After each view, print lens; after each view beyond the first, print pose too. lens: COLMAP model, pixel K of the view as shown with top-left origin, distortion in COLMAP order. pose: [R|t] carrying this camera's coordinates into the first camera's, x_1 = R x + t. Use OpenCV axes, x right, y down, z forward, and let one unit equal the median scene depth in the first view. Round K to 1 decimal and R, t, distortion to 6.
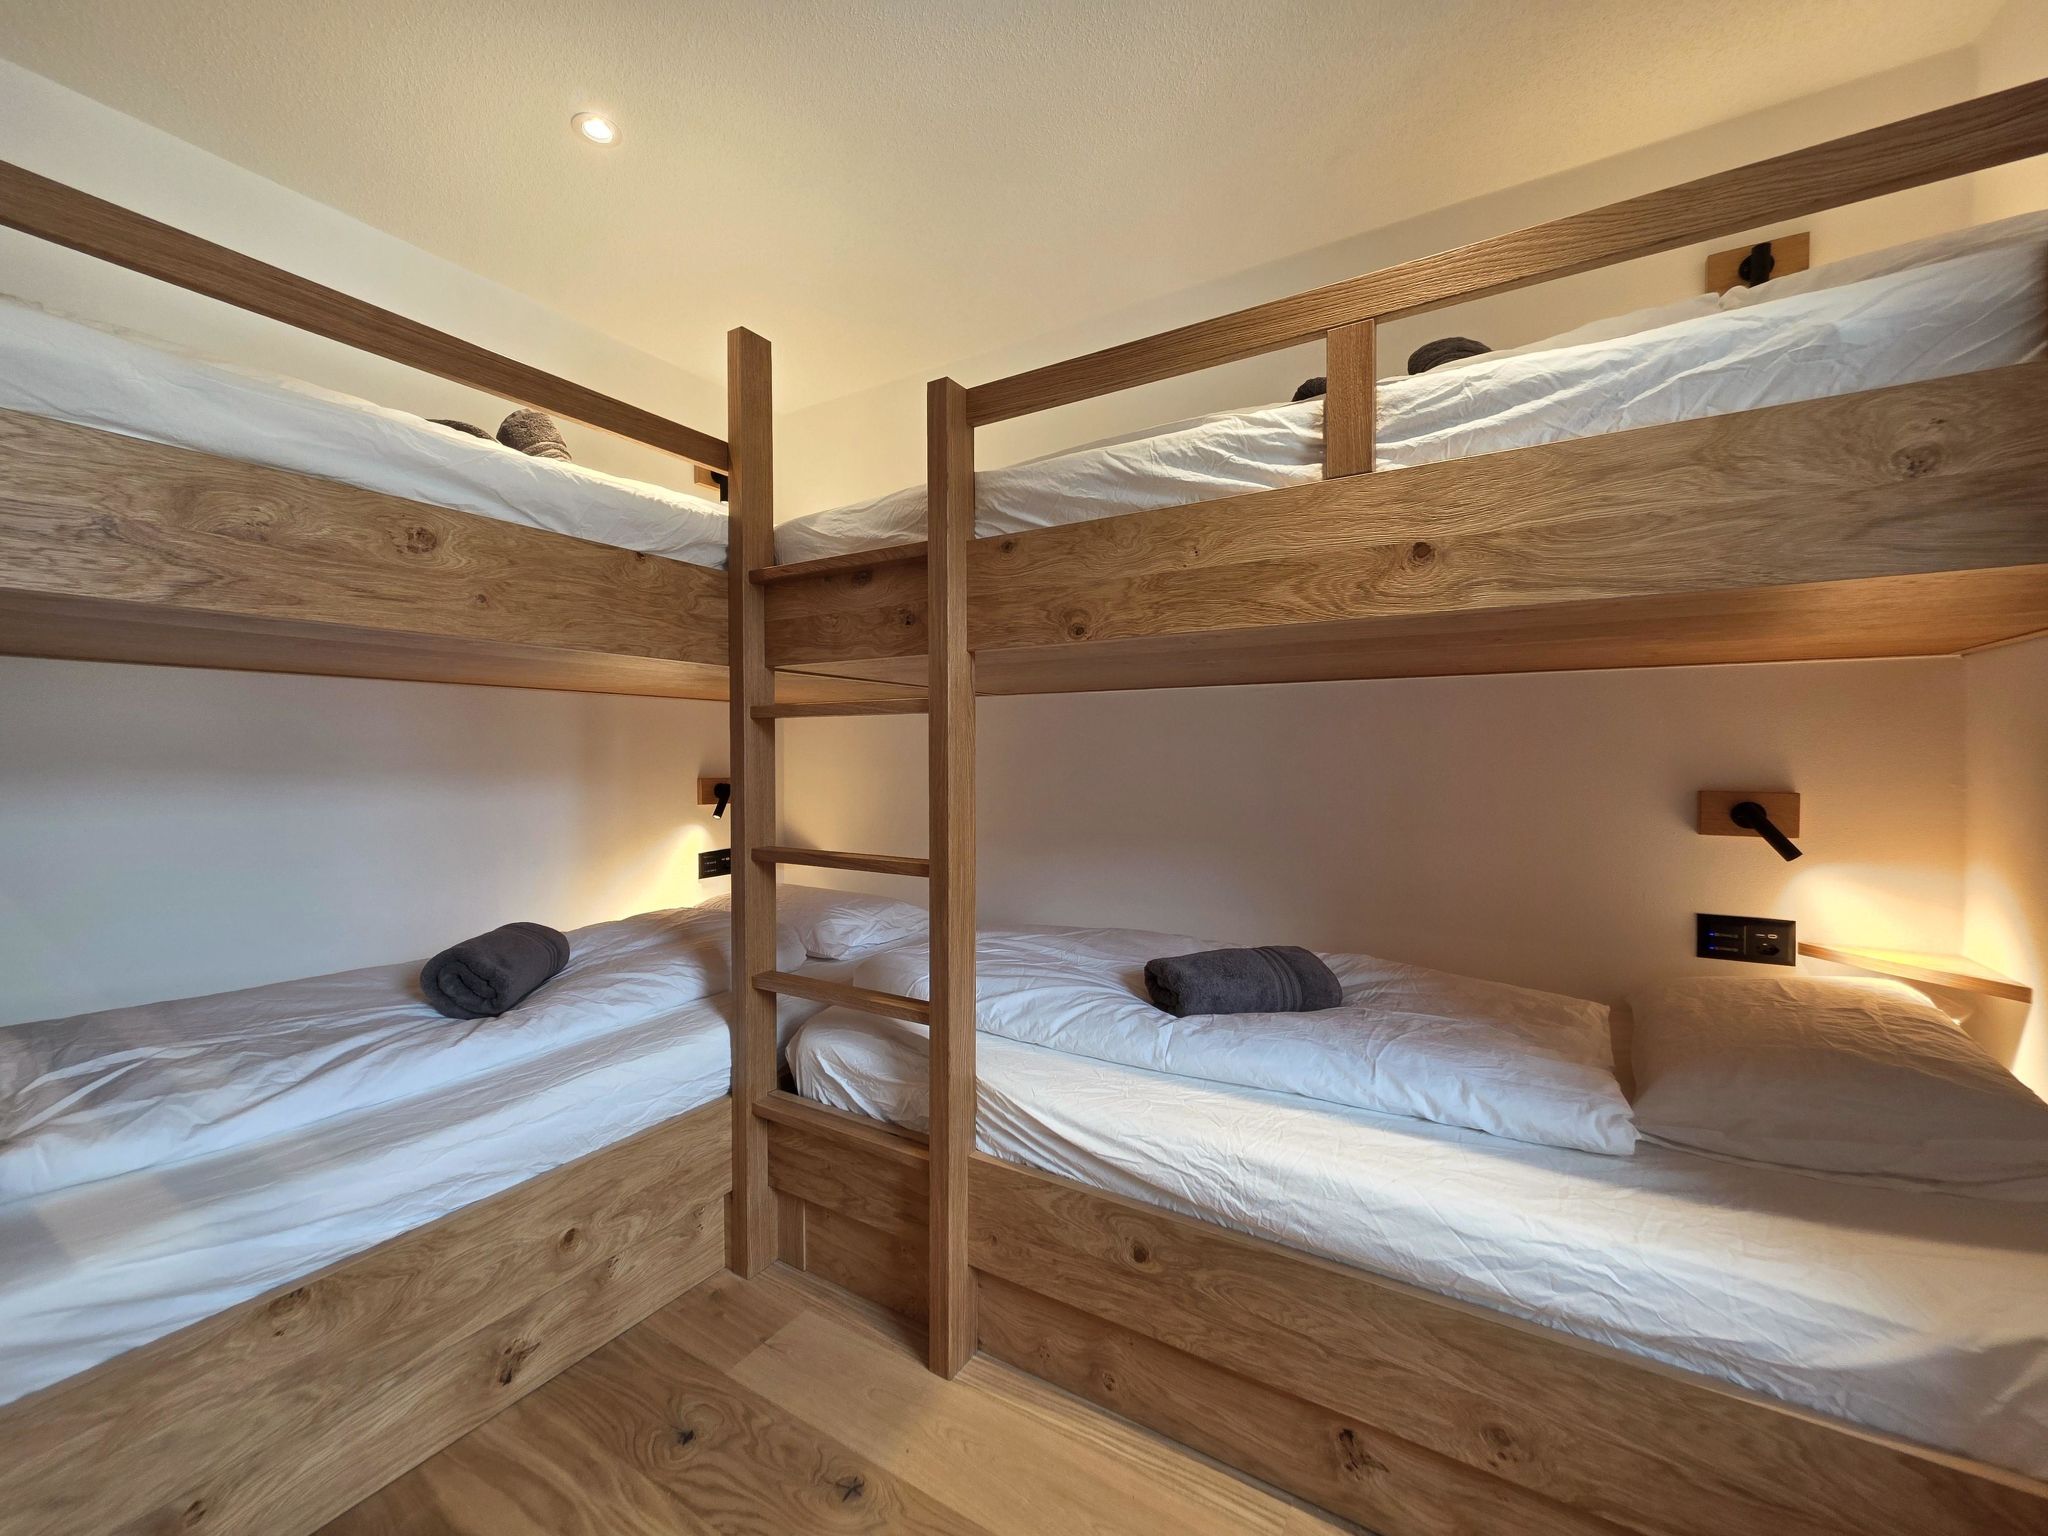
lens RADIAL K [[826.3, 0, 1026.8], [0, 826.3, 761.8], [0, 0, 1]] dist [0.004425, -0.001735]
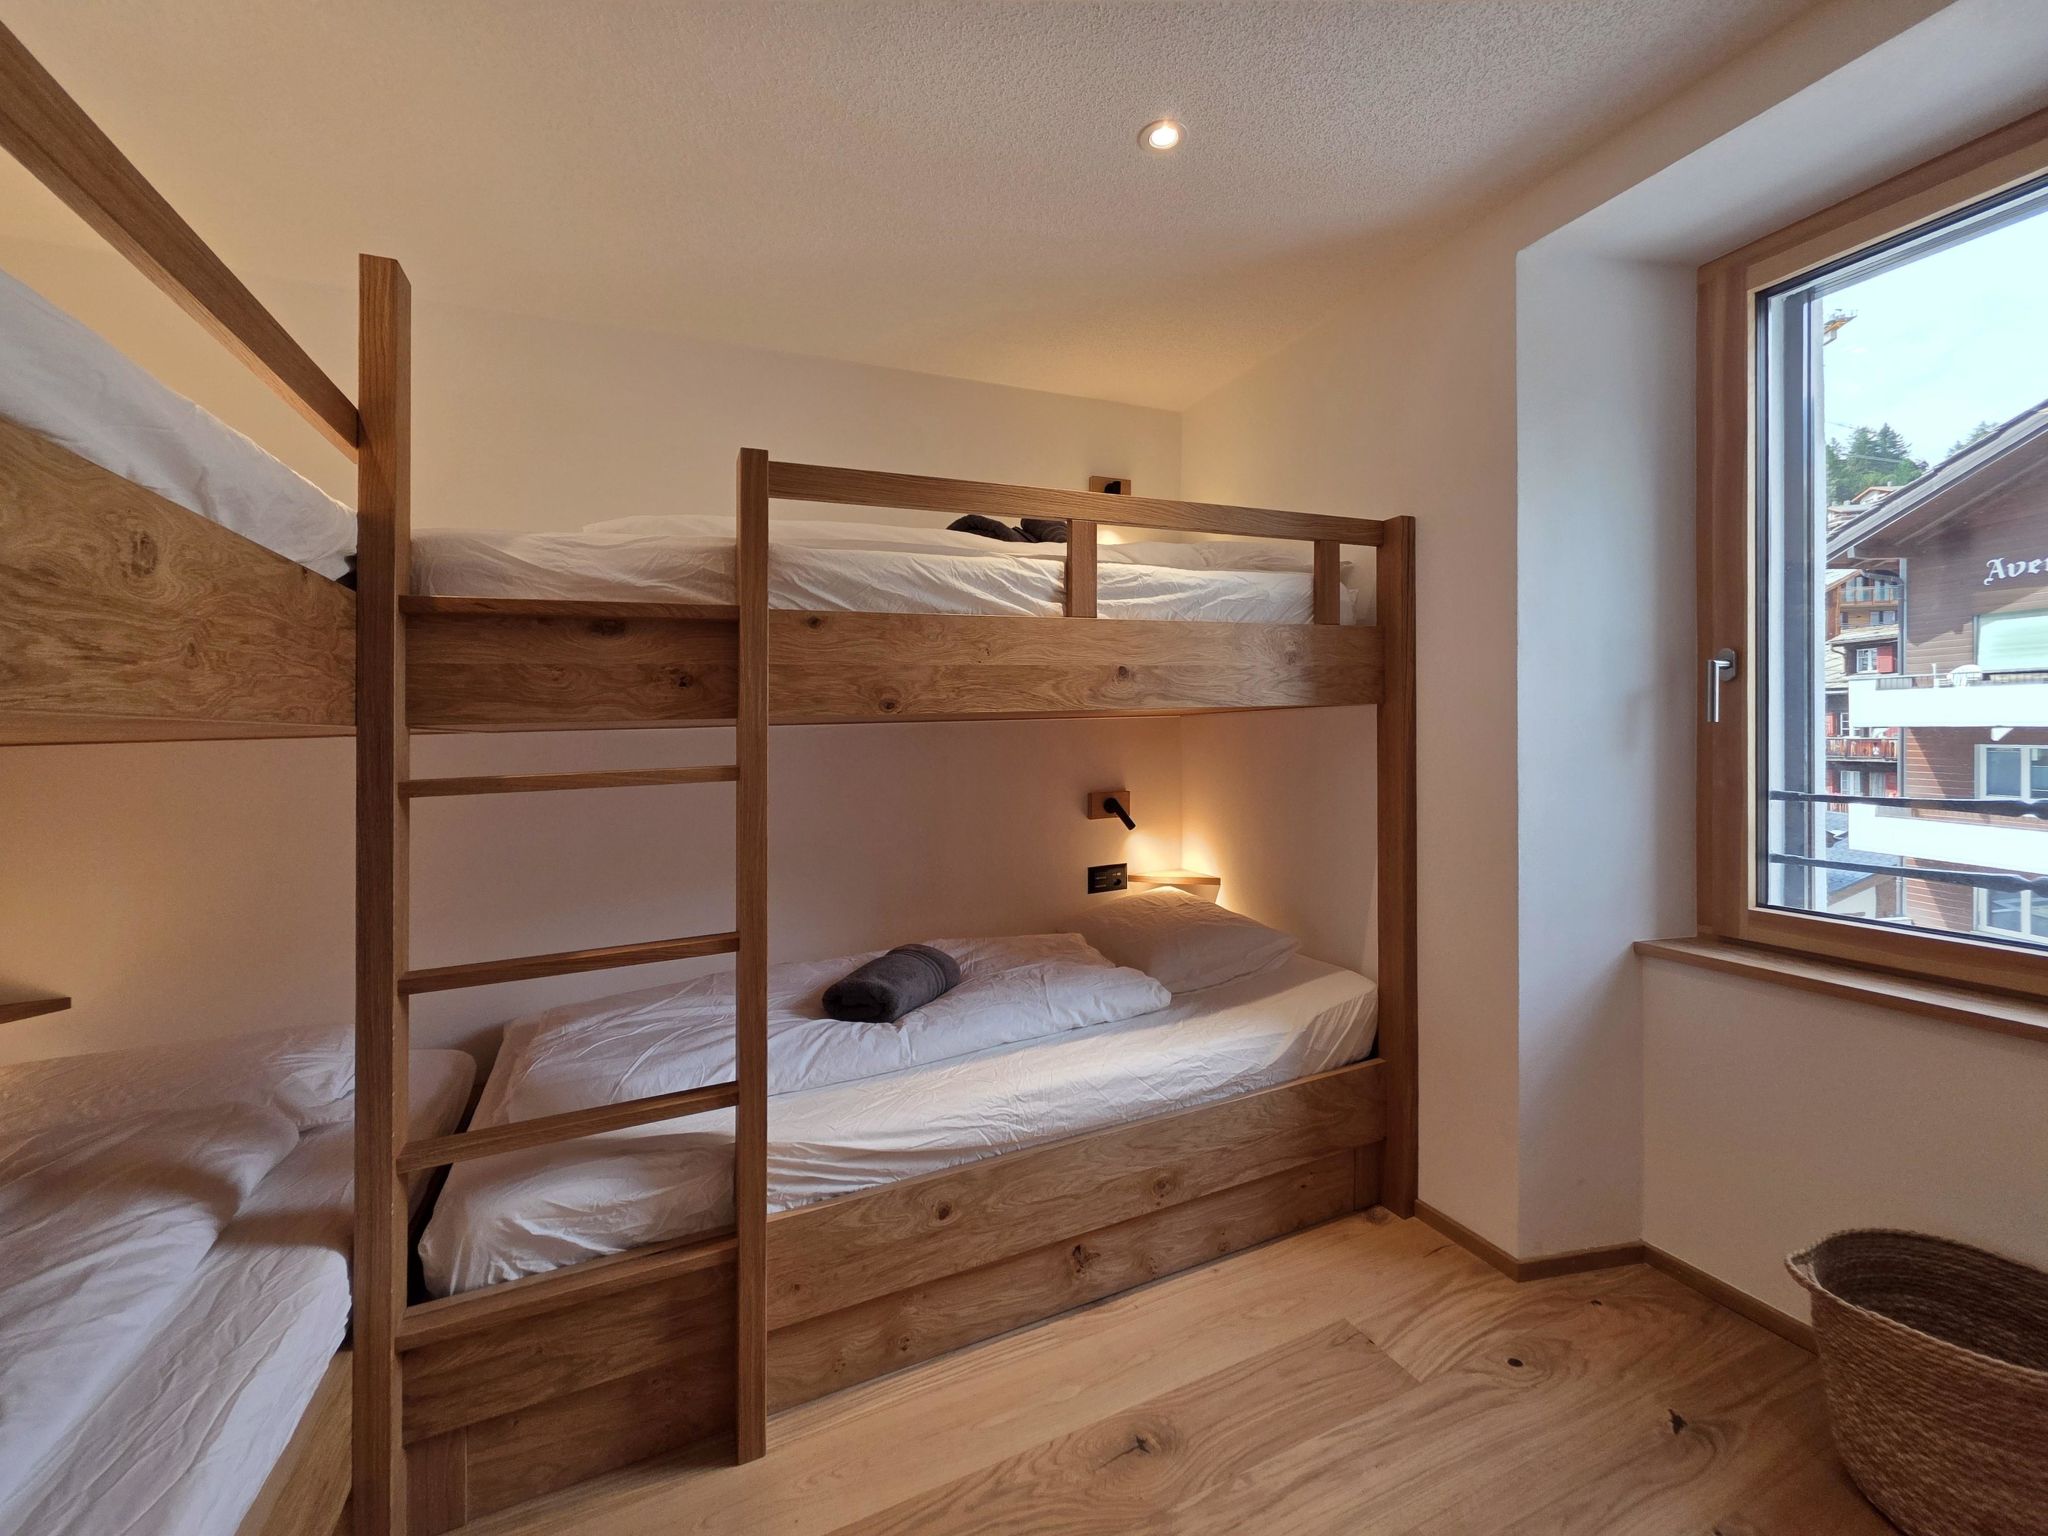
lens RADIAL K [[826.3, 0, 1077.7], [0, 826.3, 750.2], [0, 0, 1]] dist [0.004425, -0.001735]
pose [[0.550805, -0.035416, 0.833882, -0.753328], [0.040032, 0.999070, 0.015989, -0.102550], [-0.833674, 0.024575, 0.551710, 0.138304]]
